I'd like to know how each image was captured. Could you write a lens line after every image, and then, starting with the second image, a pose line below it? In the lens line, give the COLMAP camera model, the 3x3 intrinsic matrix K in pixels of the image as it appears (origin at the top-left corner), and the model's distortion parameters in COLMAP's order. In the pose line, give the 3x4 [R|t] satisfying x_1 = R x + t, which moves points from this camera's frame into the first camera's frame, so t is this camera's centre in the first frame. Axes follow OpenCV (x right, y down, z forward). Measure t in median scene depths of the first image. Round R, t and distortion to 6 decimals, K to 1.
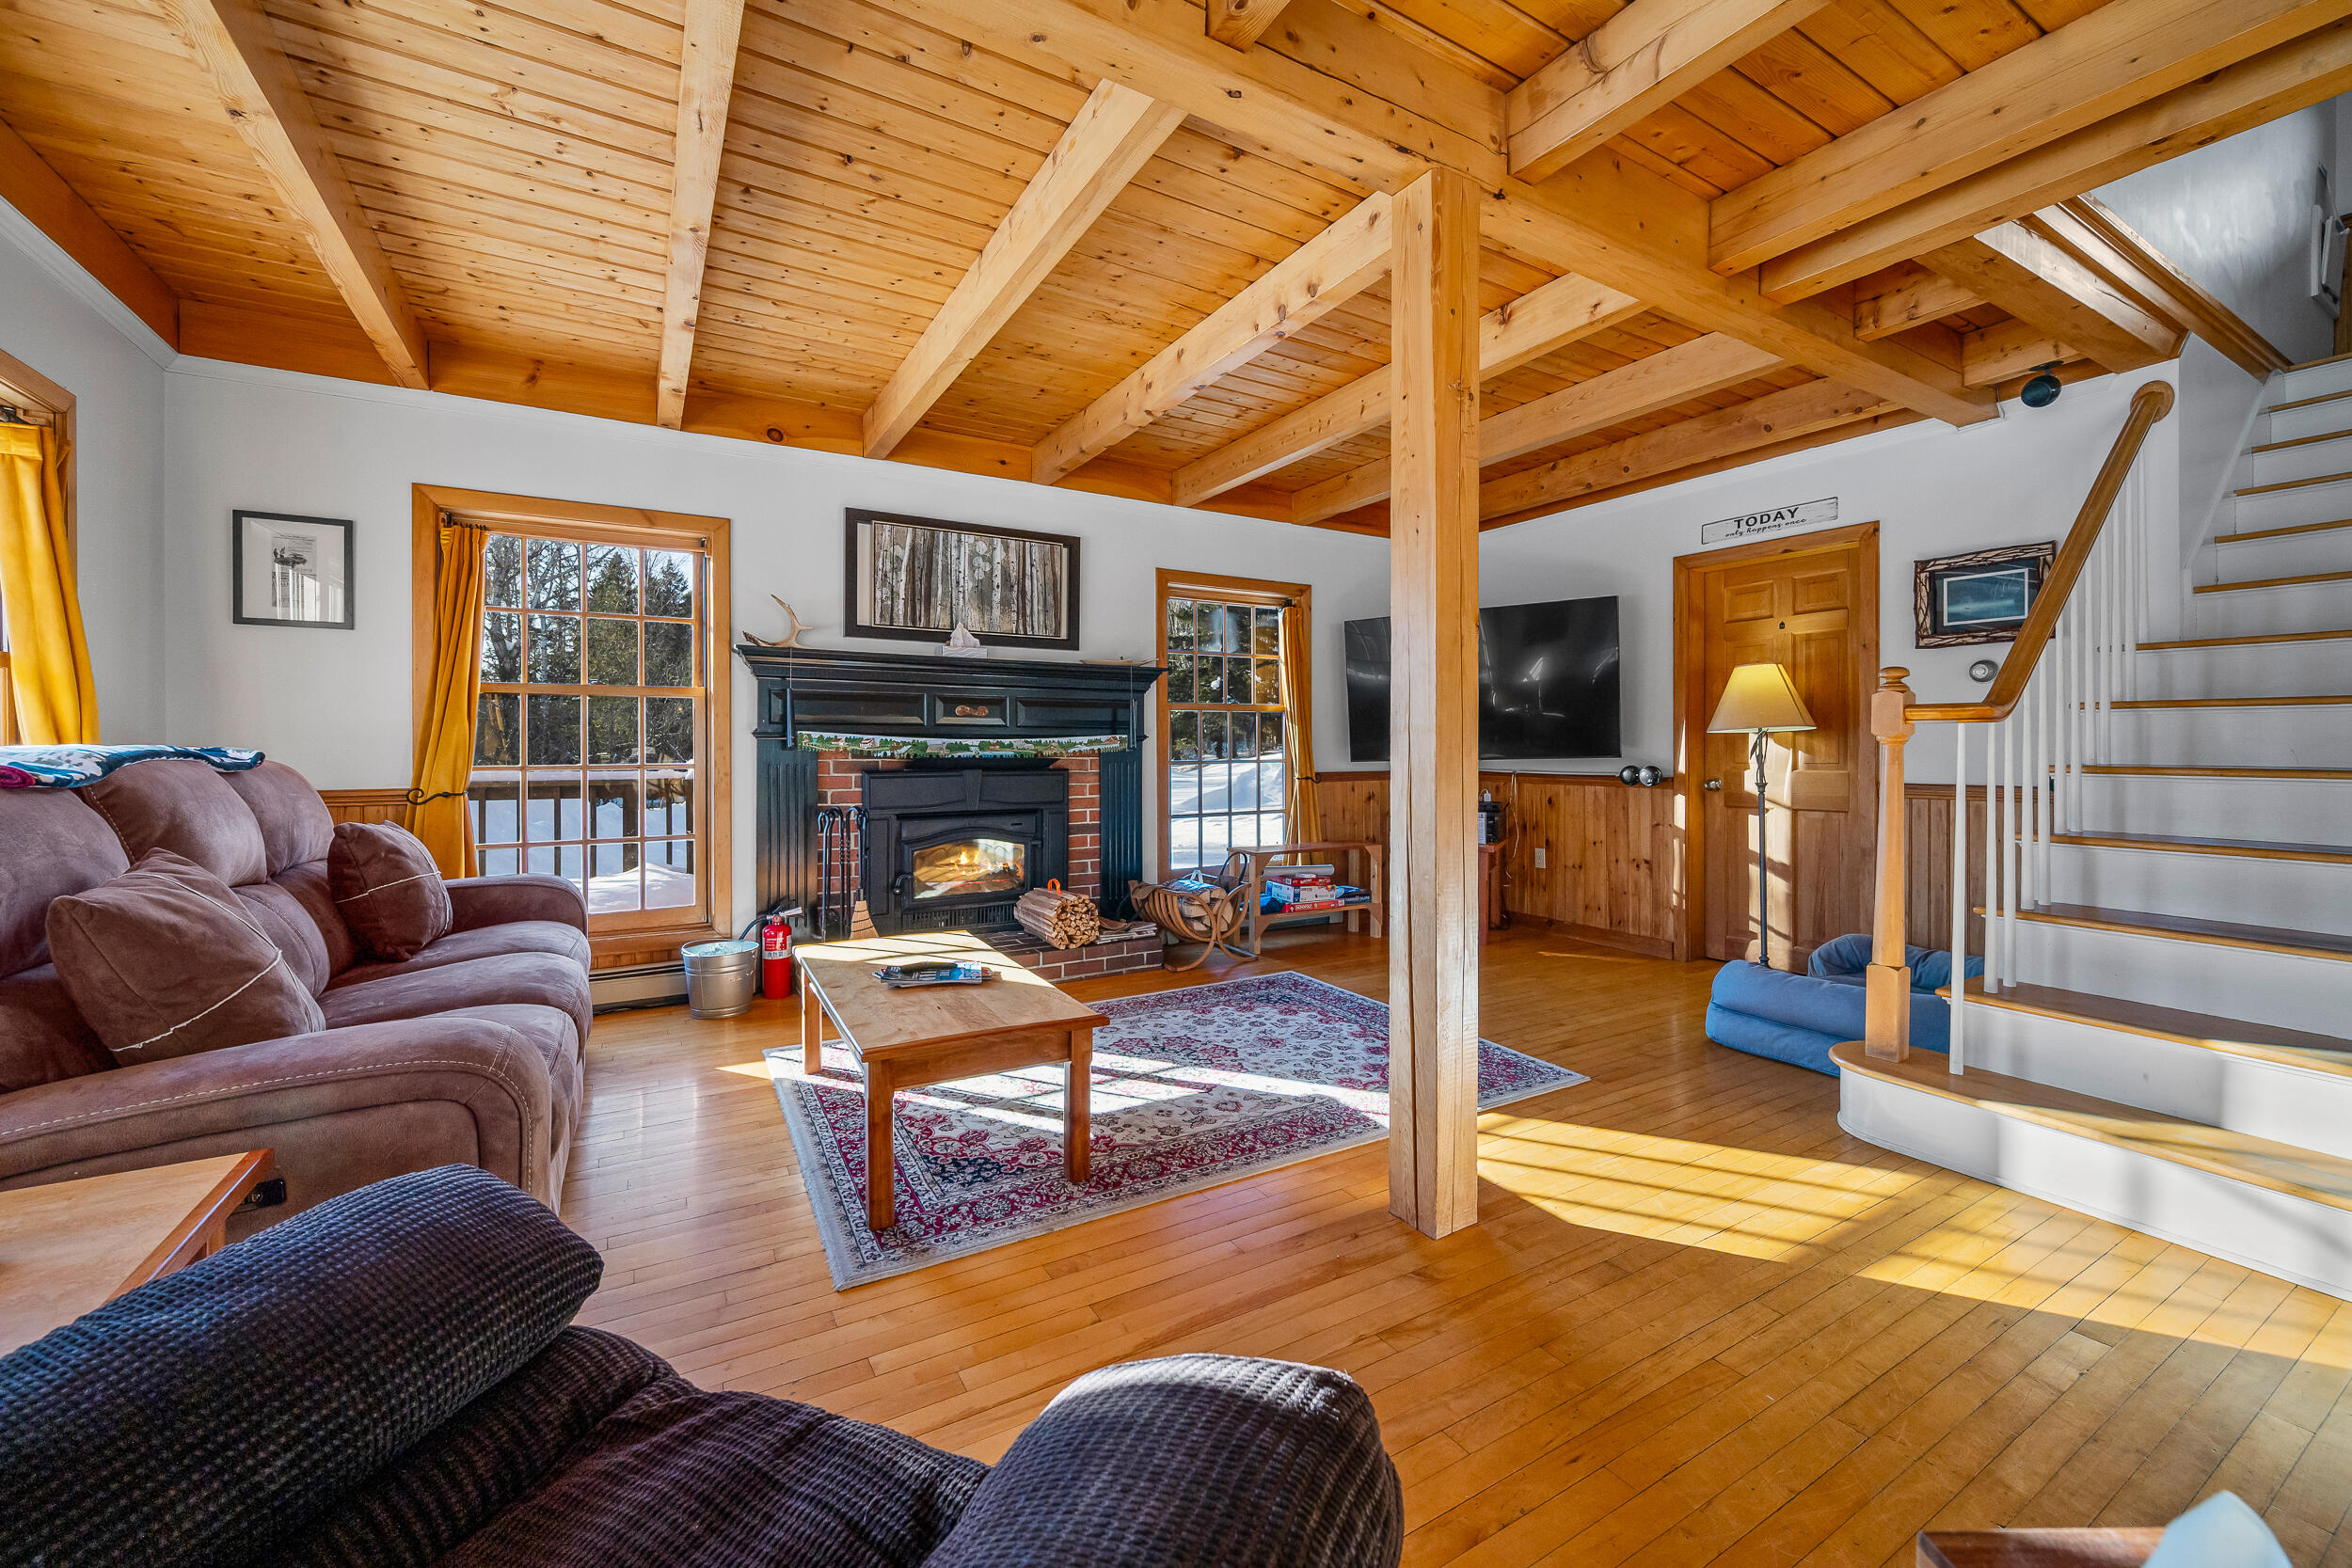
lens RADIAL K [[928.6, 0, 1187.2], [0, 928.6, 758.5], [0, 0, 1]] dist [-0.003012, 0.000711]
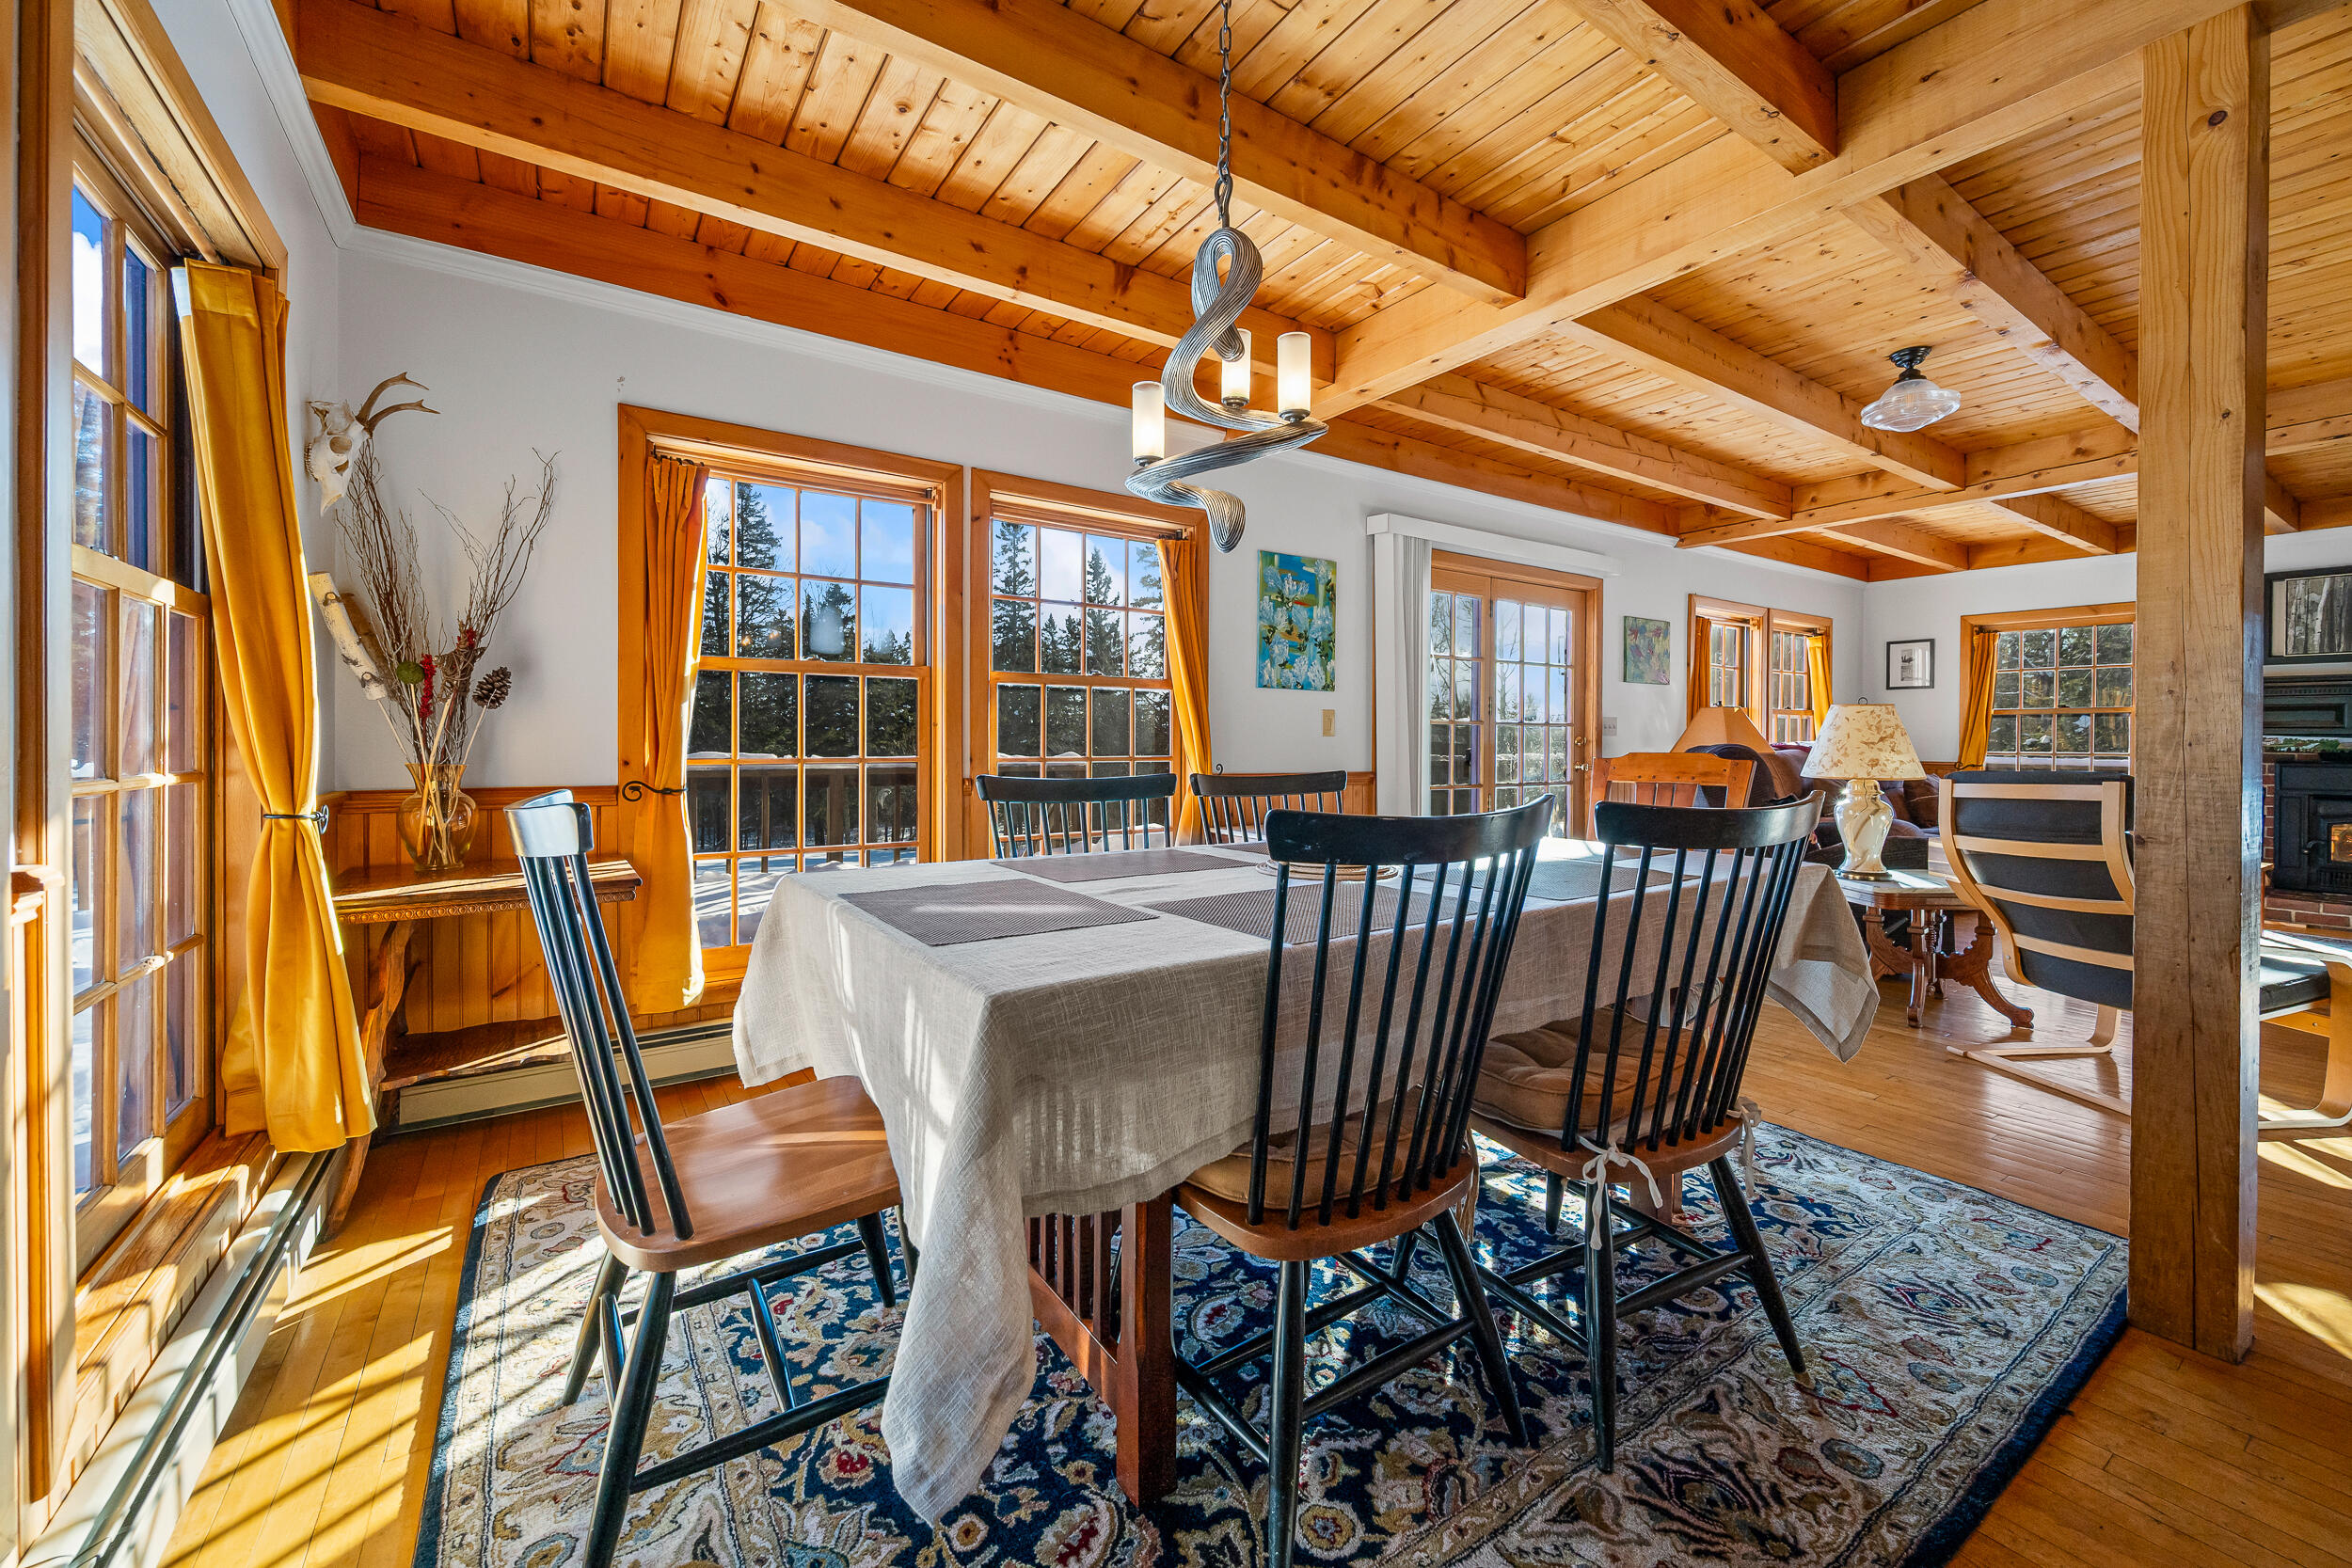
lens RADIAL K [[928.6, 0, 1187.1], [0, 928.6, 740.5], [0, 0, 1]] dist [-0.003012, 0.000711]
pose [[0.054236, 0.003378, -0.998522, 0.977032], [-0.017264, 0.999848, 0.002445, 0.007467], [0.998379, 0.017106, 0.054286, -0.719782]]
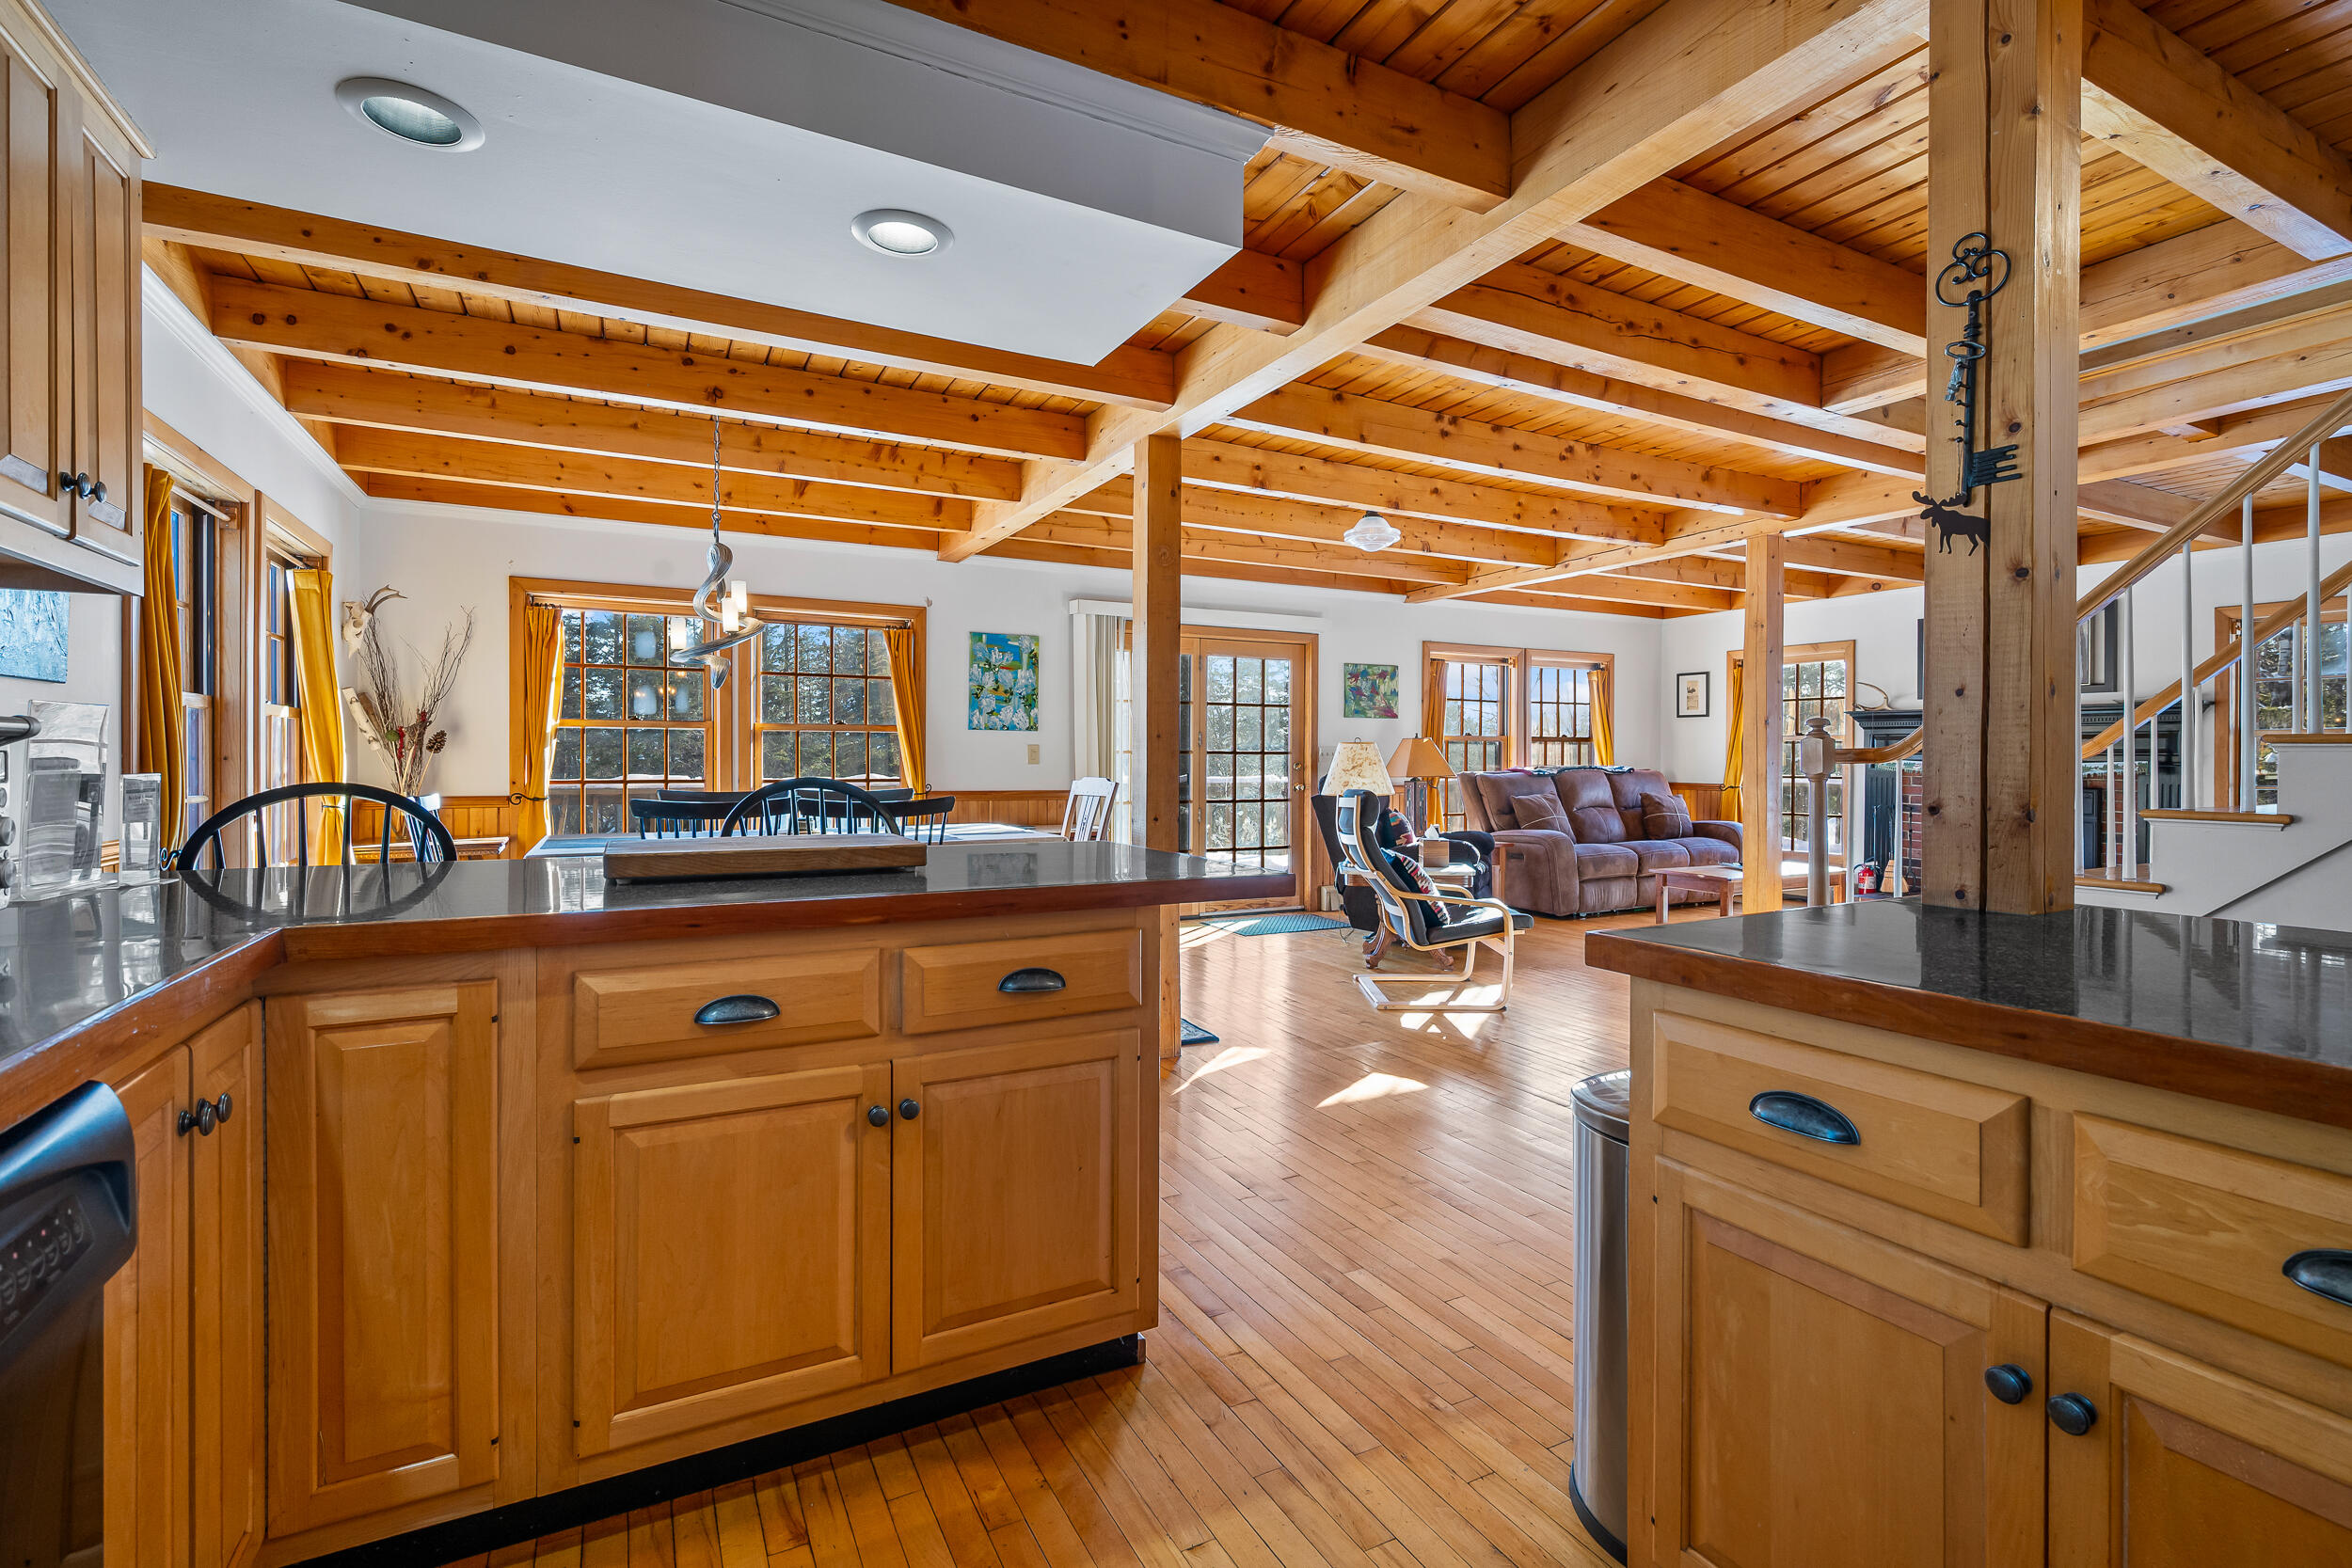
lens RADIAL K [[1069.4, 0, 1186.5], [0, 1069.4, 755.8], [0, 0, 1]] dist [0.000710, 0.000205]
pose [[-0.052130, 0.001852, -0.998639, 1.589399], [-0.016240, 0.999864, 0.002702, -0.019073], [0.998508, 0.016358, -0.052093, -0.168844]]
